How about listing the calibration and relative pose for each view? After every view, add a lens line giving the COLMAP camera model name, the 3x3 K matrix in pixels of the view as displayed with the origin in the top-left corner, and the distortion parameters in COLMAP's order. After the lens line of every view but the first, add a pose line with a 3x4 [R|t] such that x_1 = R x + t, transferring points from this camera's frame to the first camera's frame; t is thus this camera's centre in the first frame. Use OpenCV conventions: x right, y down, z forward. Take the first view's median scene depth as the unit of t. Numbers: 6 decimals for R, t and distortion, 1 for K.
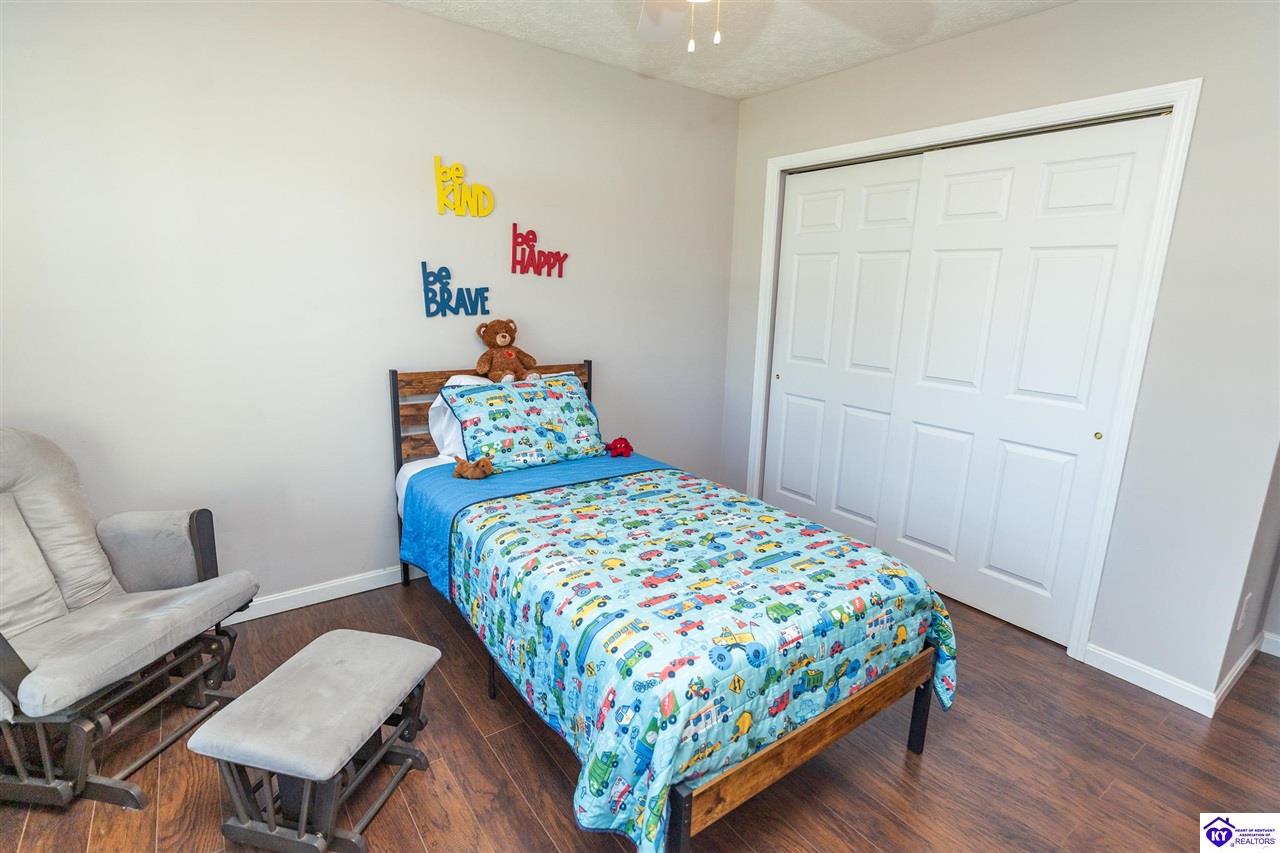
lens RADIAL K [[621.5, 0, 635.2], [0, 621.5, 427.0], [0, 0, 1]] dist [0.000292, 0.000559]
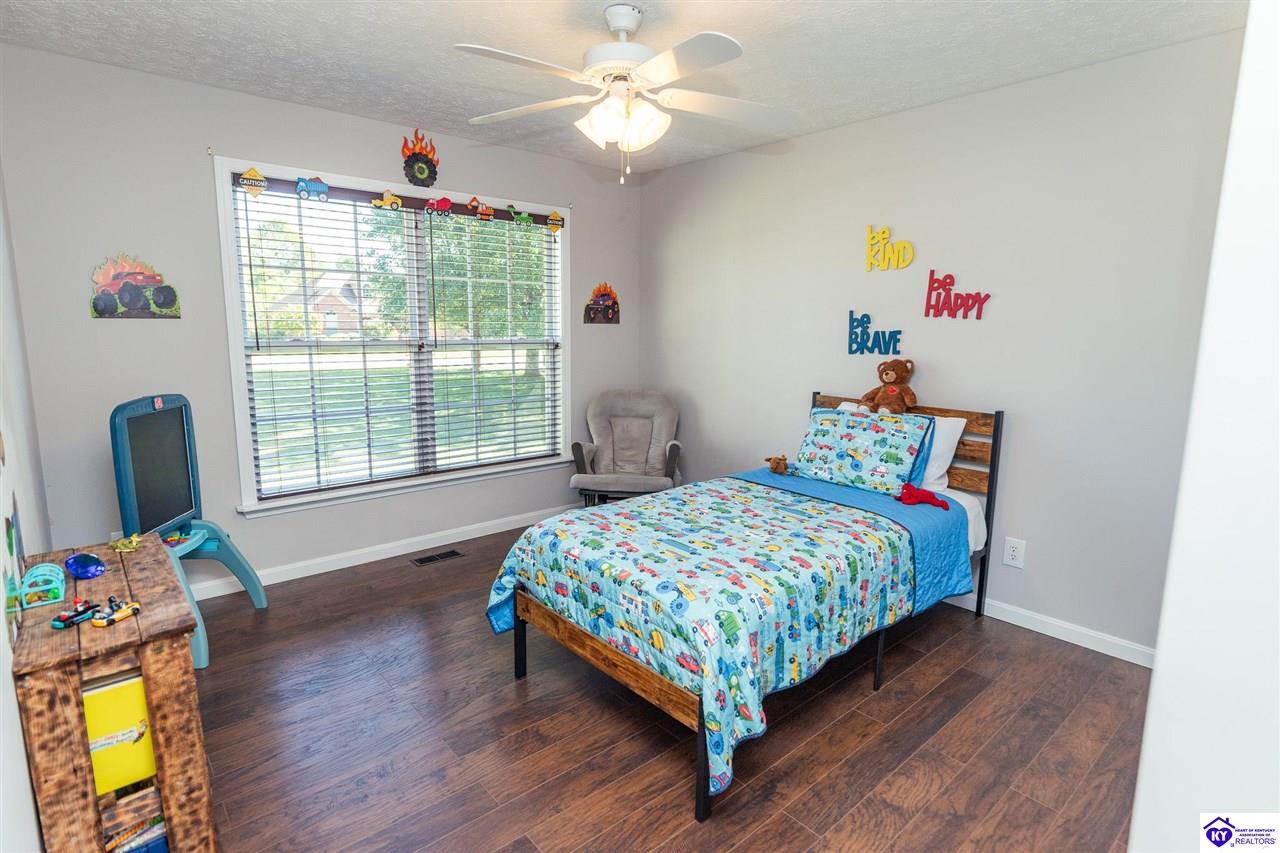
lens RADIAL K [[621.5, 0, 635.2], [0, 621.5, 427.0], [0, 0, 1]] dist [0.000292, 0.000559]
pose [[0.096199, 0.138794, -0.985638, 0.902952], [-0.227914, 0.966994, 0.113924, -0.083075], [0.968917, 0.213682, 0.124656, 0.477996]]
